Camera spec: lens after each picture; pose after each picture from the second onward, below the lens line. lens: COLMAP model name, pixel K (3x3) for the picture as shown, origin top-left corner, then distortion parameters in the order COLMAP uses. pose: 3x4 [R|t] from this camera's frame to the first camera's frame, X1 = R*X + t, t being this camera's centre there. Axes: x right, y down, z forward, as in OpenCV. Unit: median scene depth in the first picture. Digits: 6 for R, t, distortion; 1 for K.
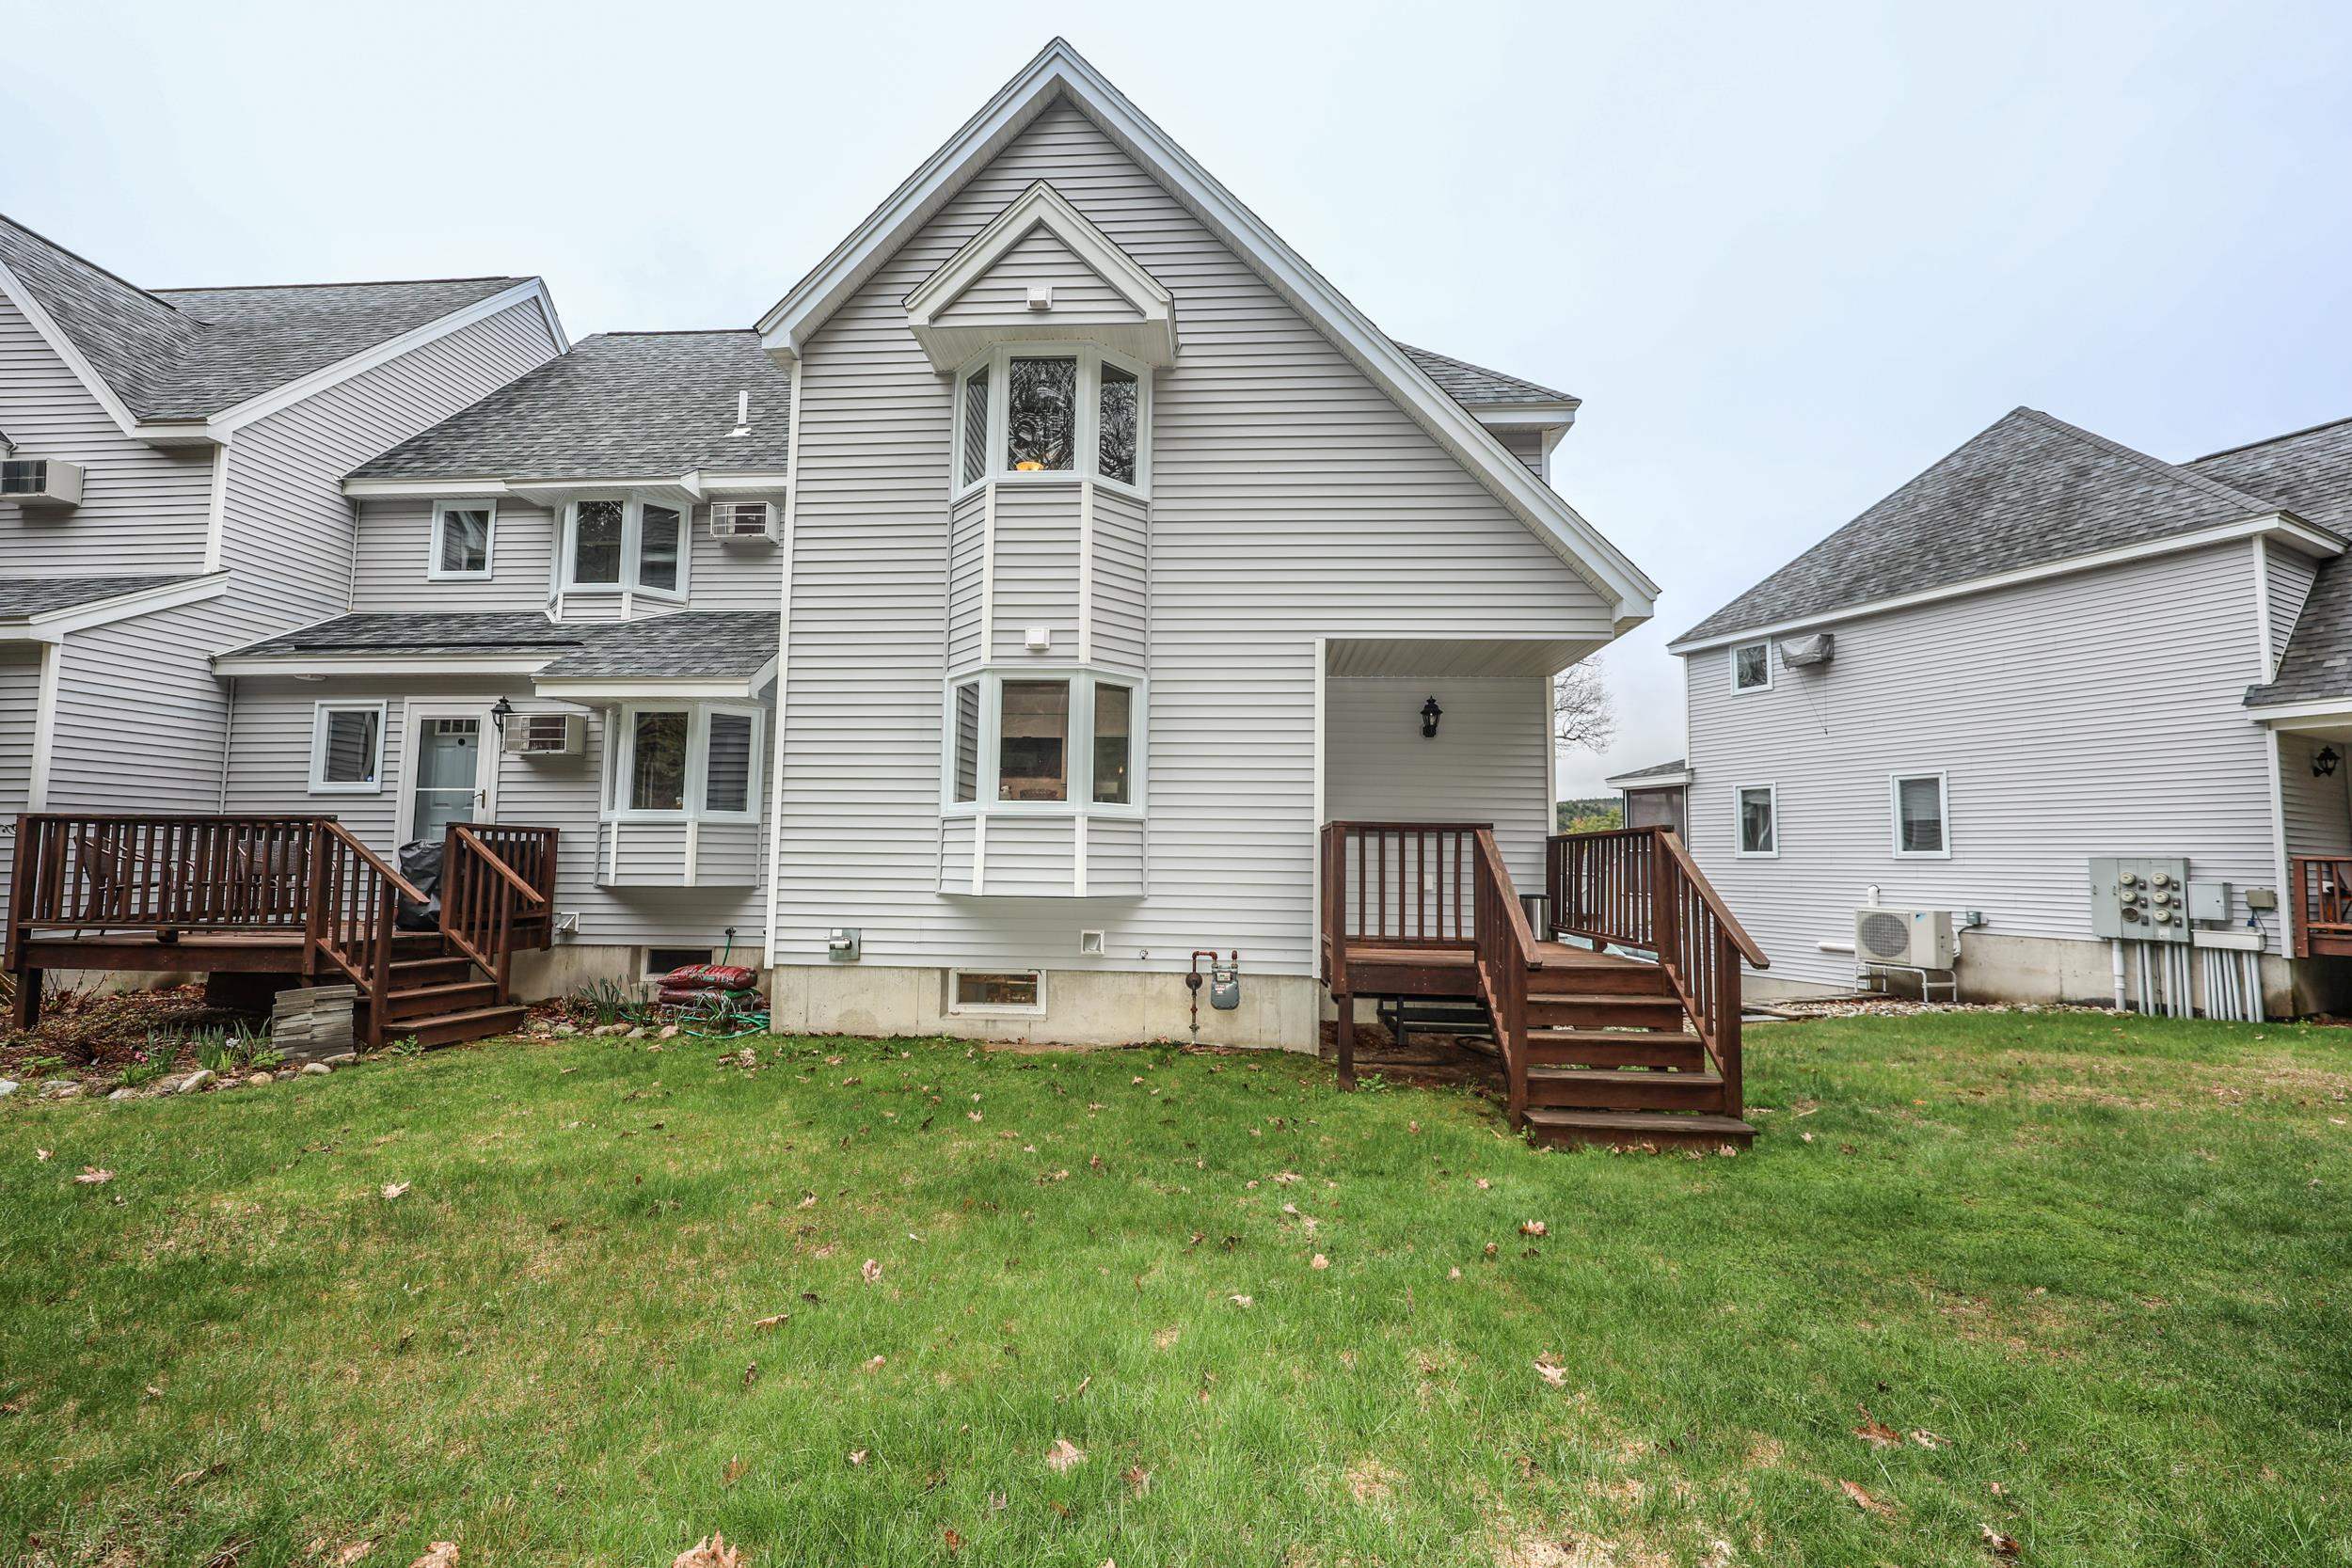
lens RADIAL K [[951.3, 0, 1176.0], [0, 951.3, 784.0], [0, 0, 1]] dist [0.001410, 0.000374]
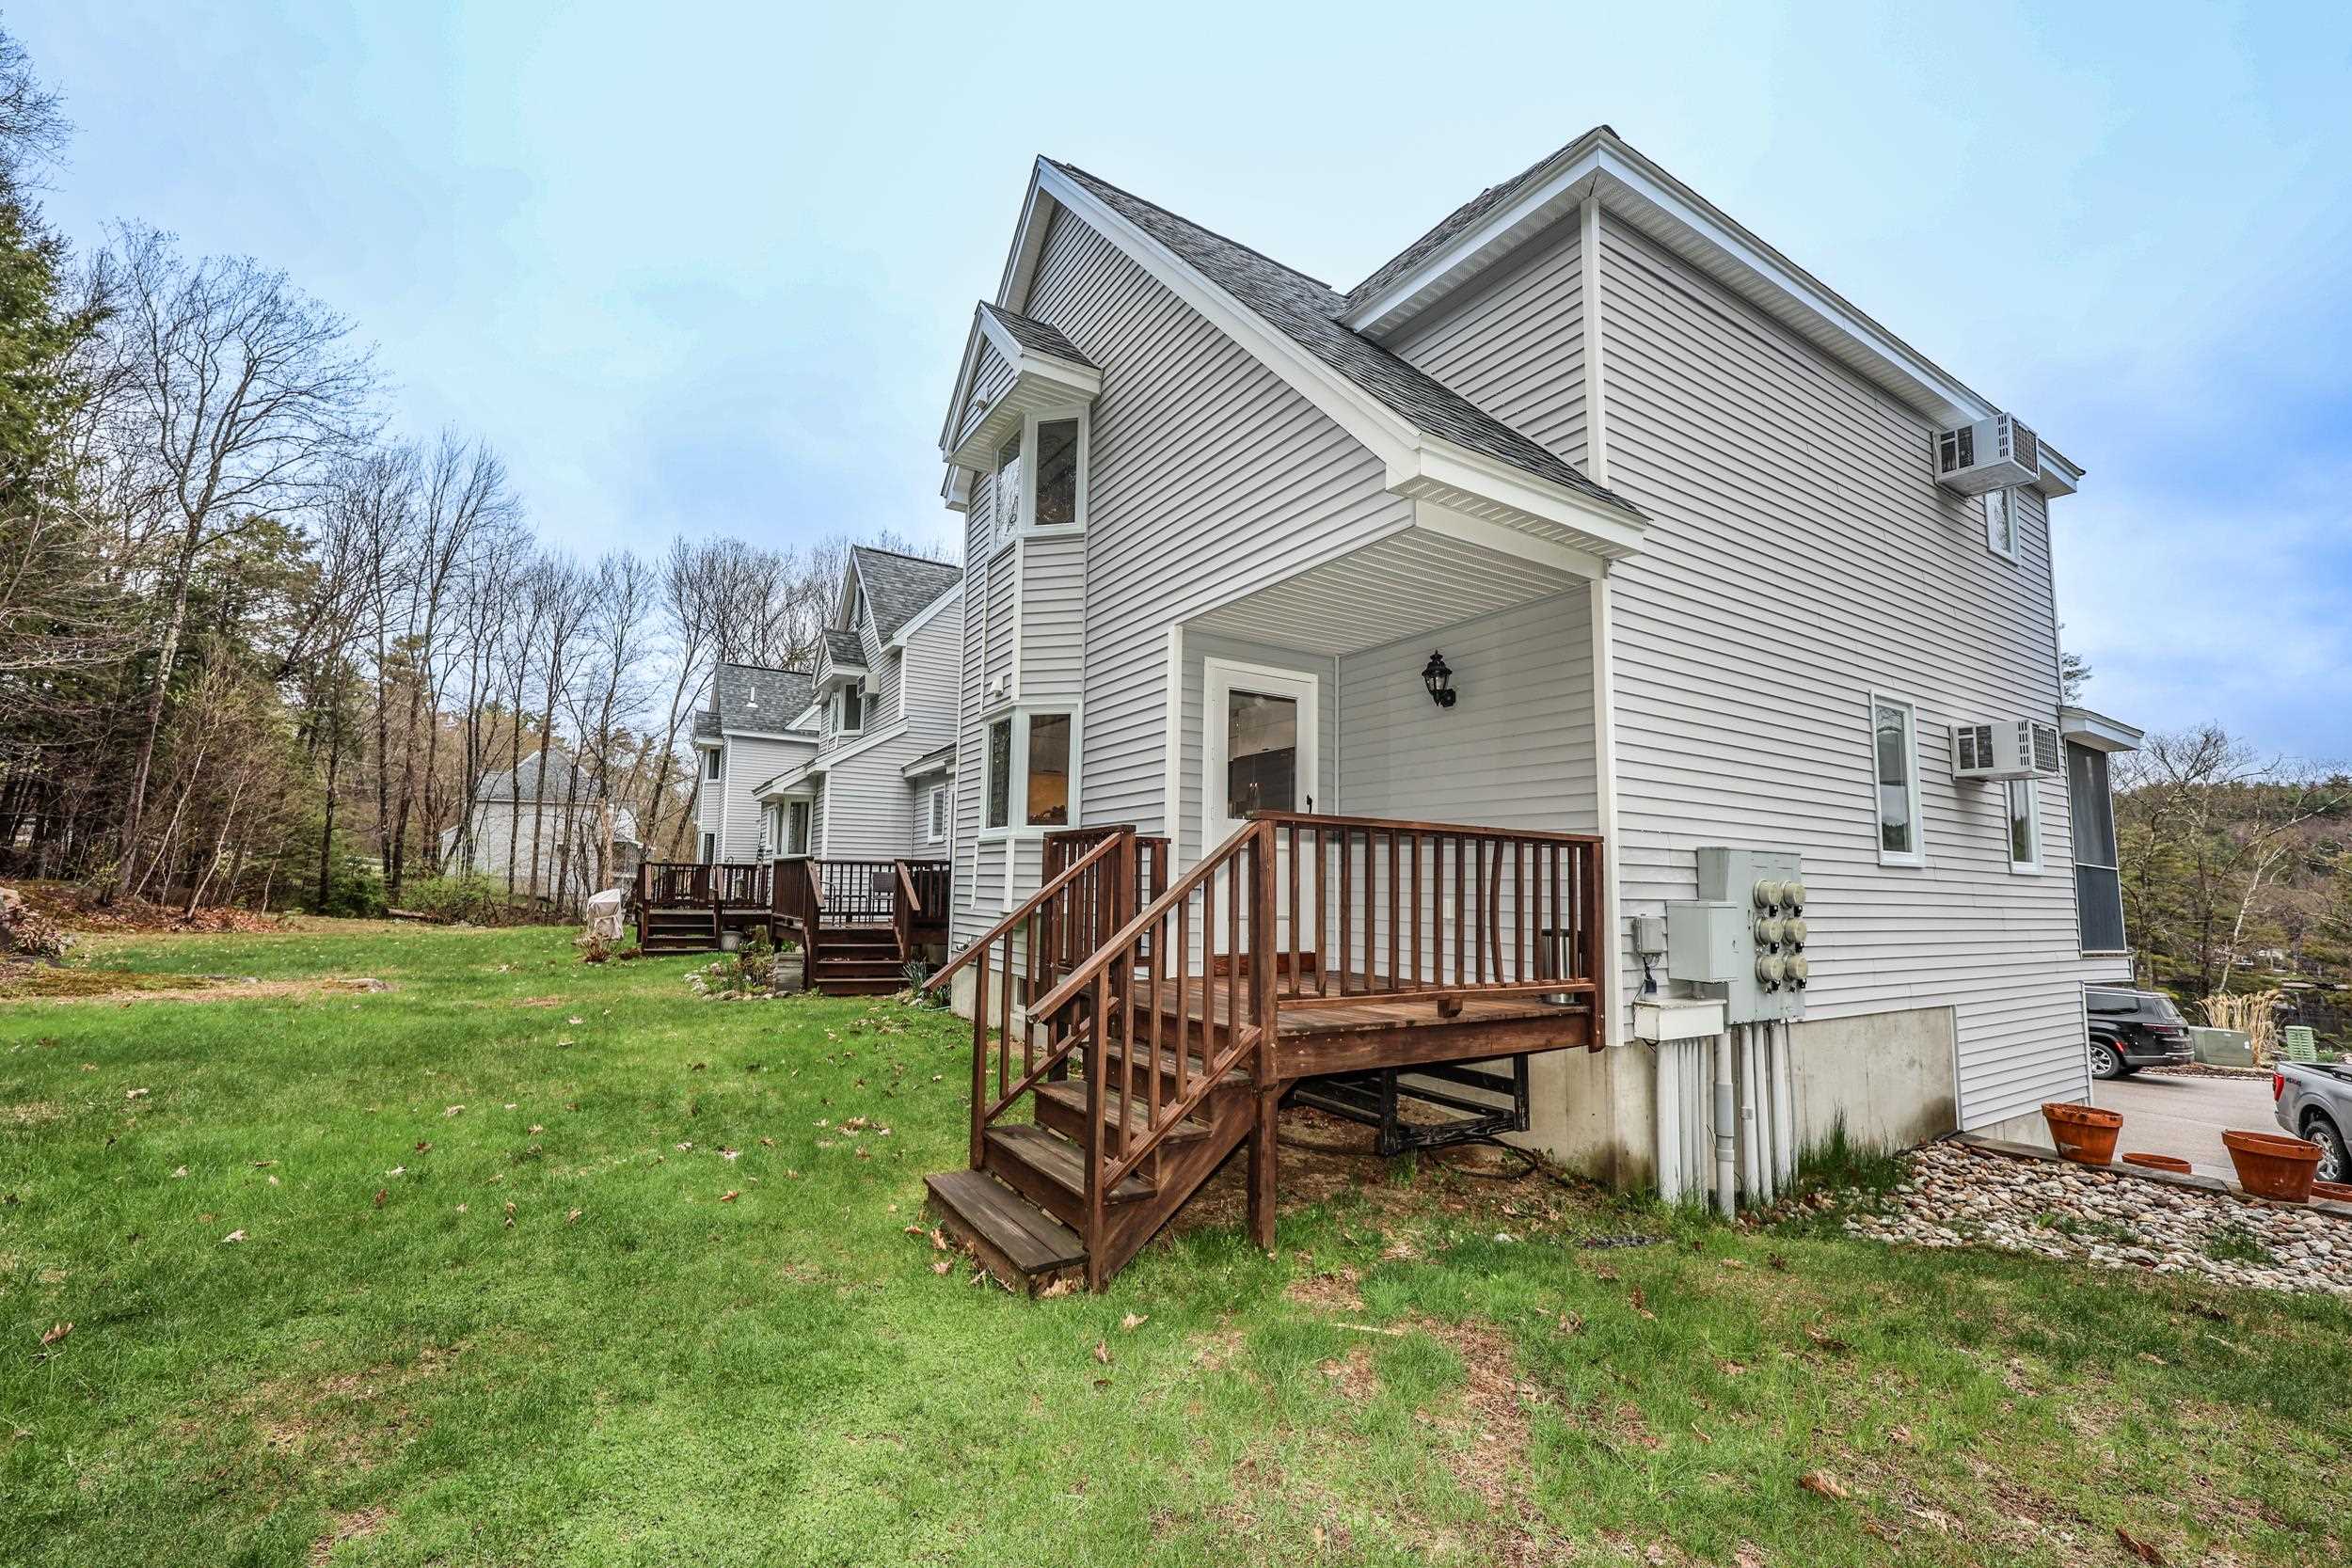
lens RADIAL K [[951.3, 0, 1176.0], [0, 951.3, 784.0], [0, 0, 1]] dist [0.001410, 0.000374]
pose [[0.560708, -0.087145, -0.823415, 0.752191], [0.061109, 0.996090, -0.063807, 0.043630], [0.825755, -0.014541, 0.563841, 0.428015]]
